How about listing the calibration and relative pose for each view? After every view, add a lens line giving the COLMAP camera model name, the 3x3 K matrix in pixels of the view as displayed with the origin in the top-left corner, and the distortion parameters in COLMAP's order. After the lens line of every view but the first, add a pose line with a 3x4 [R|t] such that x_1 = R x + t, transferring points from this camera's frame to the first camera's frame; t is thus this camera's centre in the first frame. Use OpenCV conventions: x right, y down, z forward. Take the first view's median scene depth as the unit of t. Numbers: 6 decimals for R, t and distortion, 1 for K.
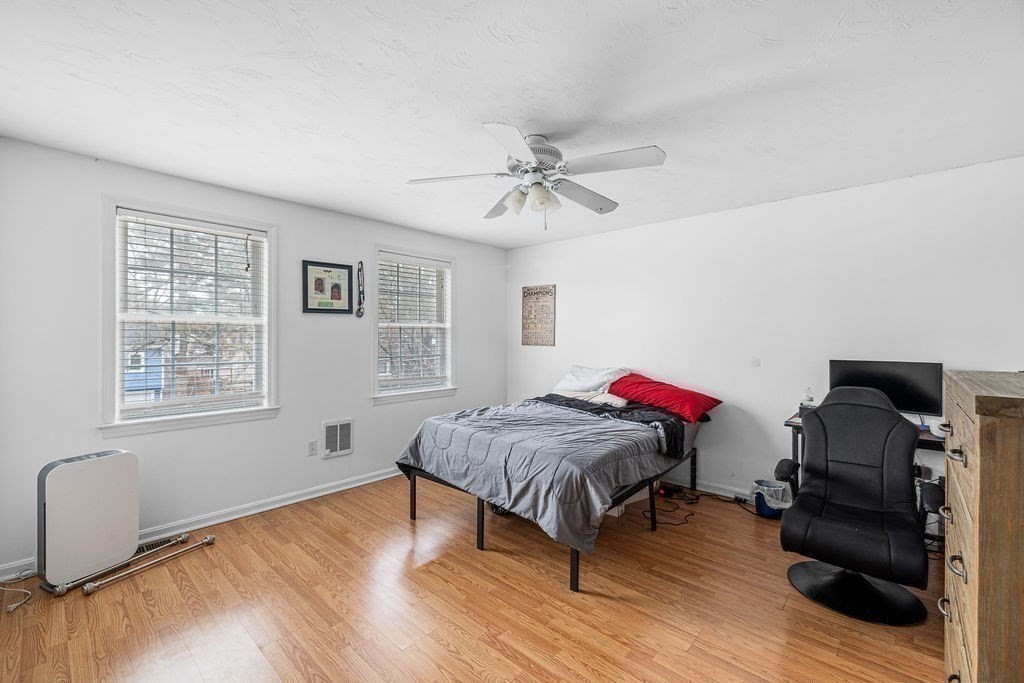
lens RADIAL K [[435.6, 0, 514.5], [0, 435.6, 340.4], [0, 0, 1]] dist [-0.001239, -0.000531]
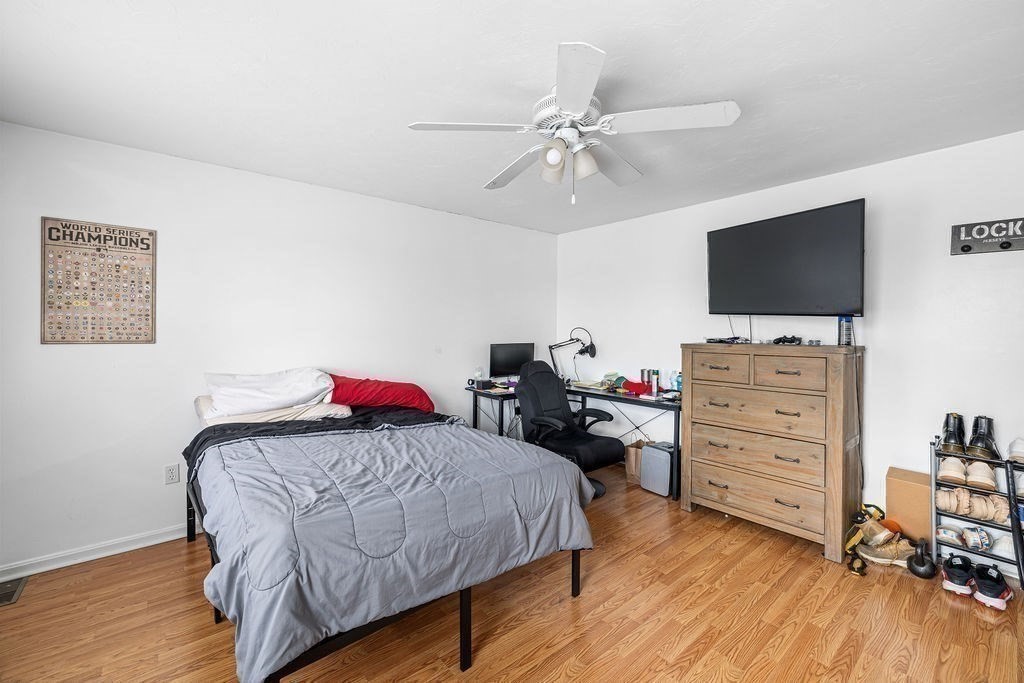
lens RADIAL K [[410.5, 0, 515.7], [0, 410.5, 334.9], [0, 0, 1]] dist [-0.002500, -0.000246]
pose [[0.135959, -0.007572, 0.990685, -0.410053], [0.000354, 0.999971, 0.007594, -0.001211], [-0.990714, -0.000682, 0.135958, 0.539794]]
